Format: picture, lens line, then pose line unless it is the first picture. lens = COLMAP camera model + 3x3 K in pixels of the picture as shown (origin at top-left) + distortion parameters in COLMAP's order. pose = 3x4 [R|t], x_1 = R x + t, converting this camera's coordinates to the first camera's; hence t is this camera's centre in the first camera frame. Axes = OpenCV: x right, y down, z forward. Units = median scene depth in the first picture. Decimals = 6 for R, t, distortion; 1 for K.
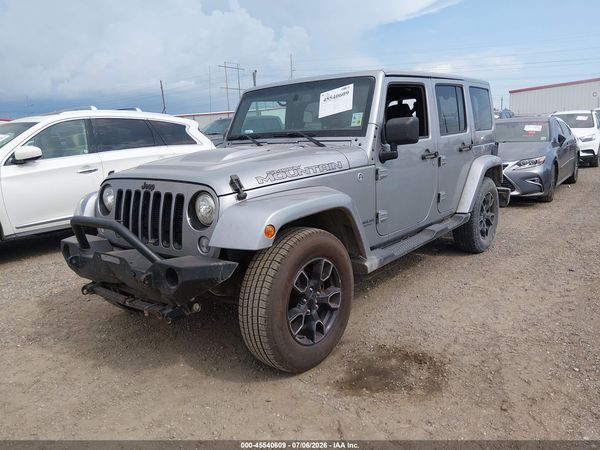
lens RADIAL K [[470.0, 0, 300.0], [0, 470.0, 225.0], [0, 0, 1]] dist [0.026003, -0.012156]
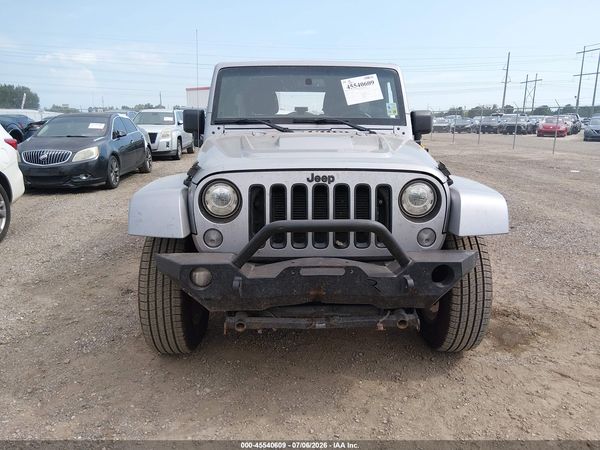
lens RADIAL K [[470.0, 0, 300.0], [0, 470.0, 225.0], [0, 0, 1]] dist [0.026003, -0.012156]
pose [[0.761622, -0.099542, 0.640330, -0.715530], [0.090136, 0.994799, 0.047436, -0.035505], [-0.641722, 0.021589, 0.766634, 0.328089]]
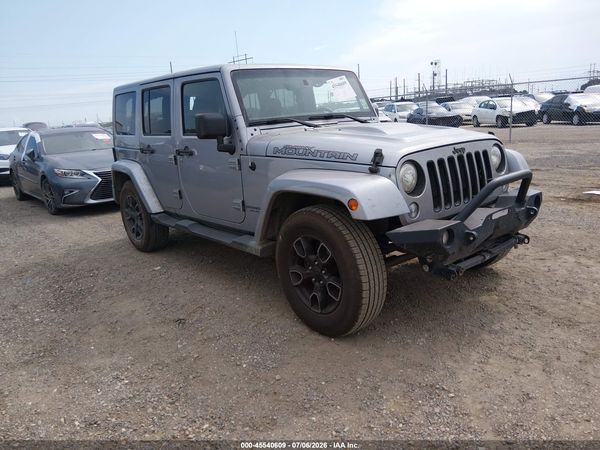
lens RADIAL K [[470.0, 0, 300.0], [0, 470.0, 225.0], [0, 0, 1]] dist [0.026003, -0.012156]
pose [[0.190499, -0.193412, 0.962446, -1.182458], [0.250823, 0.957448, 0.142762, -0.132457], [-0.949104, 0.214208, 0.230905, 0.922245]]
